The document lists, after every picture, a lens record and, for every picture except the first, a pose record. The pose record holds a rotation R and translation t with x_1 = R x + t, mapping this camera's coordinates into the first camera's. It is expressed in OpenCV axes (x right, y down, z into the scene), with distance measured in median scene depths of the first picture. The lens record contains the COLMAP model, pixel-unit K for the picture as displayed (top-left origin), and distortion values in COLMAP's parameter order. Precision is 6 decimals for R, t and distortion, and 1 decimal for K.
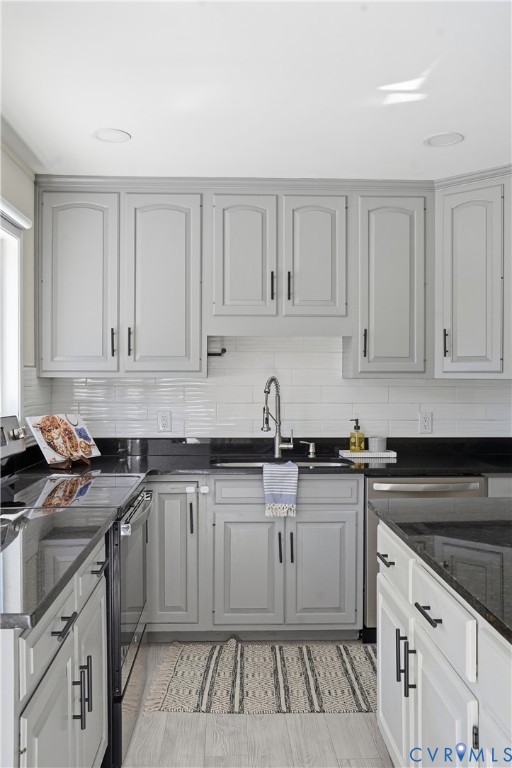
lens RADIAL K [[662.4, 0, 253.1], [0, 662.4, 387.9], [0, 0, 1]] dist [-0.065217, -0.008208]
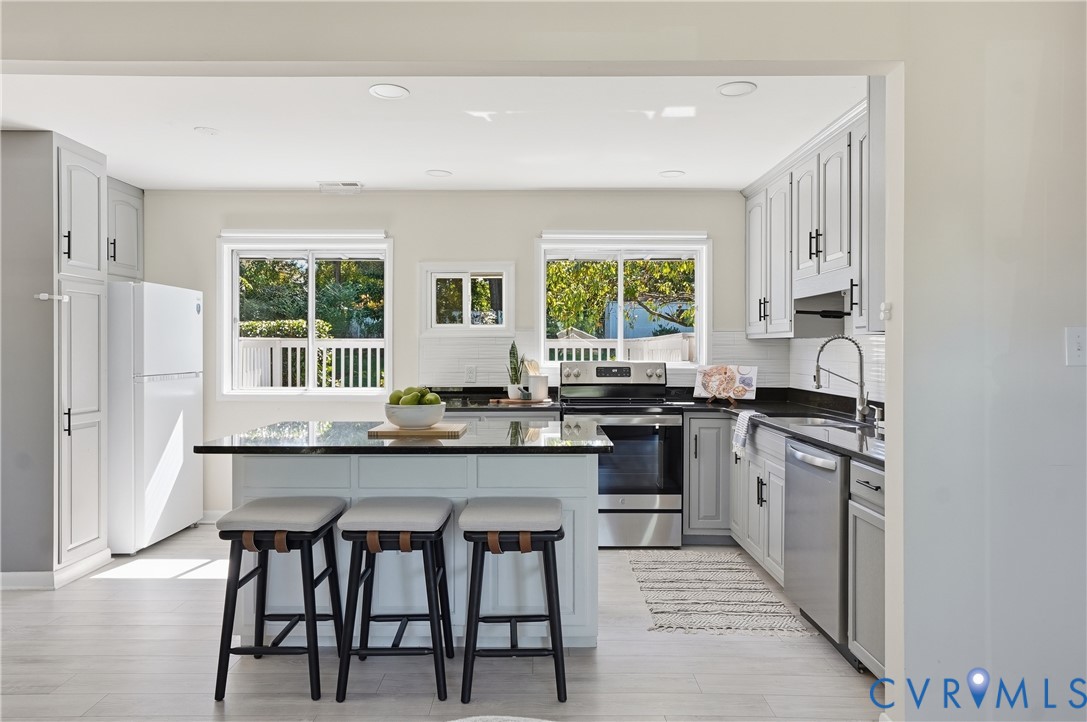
lens RADIAL K [[701.5, 0, 527.6], [0, 701.5, 350.6], [0, 0, 1]] dist [-0.006116, 0.002408]
pose [[-0.066544, 0.005194, -0.997770, 1.068401], [-0.002776, 0.999982, 0.005390, 0.002132], [0.997780, 0.003128, -0.066528, 0.598803]]
